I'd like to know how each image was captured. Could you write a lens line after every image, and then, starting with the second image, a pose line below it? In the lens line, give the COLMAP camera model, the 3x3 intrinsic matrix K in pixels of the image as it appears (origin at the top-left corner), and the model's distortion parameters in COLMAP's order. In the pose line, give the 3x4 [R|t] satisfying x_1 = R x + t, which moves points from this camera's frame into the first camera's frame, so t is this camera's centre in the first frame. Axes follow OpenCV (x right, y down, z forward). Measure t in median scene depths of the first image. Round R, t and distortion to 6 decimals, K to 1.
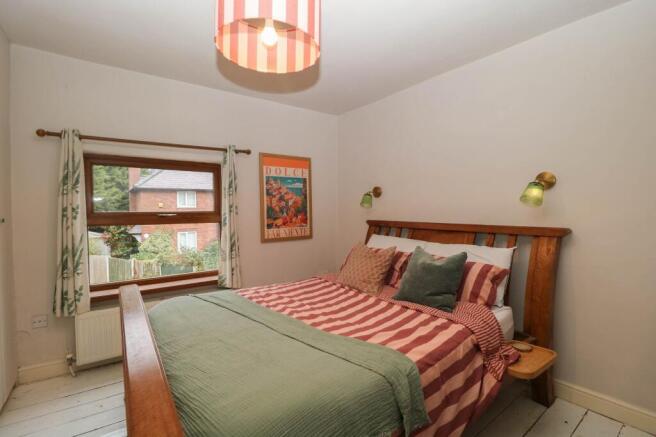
lens RADIAL K [[306.1, 0, 327.8], [0, 306.1, 215.8], [0, 0, 1]] dist [-0.002200, -0.000480]
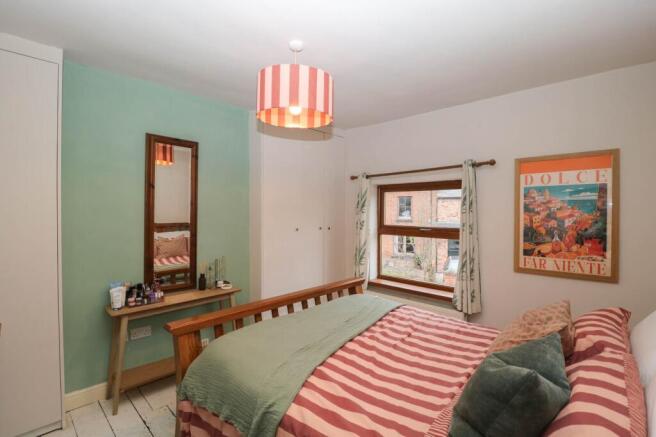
lens RADIAL K [[306.1, 0, 327.8], [0, 306.1, 215.8], [0, 0, 1]] dist [-0.002200, -0.000480]
pose [[0.169917, 0.025300, -0.985134, 0.473176], [-0.029476, 0.999354, 0.020581, -0.058051], [0.985018, 0.025540, 0.170552, 0.371225]]
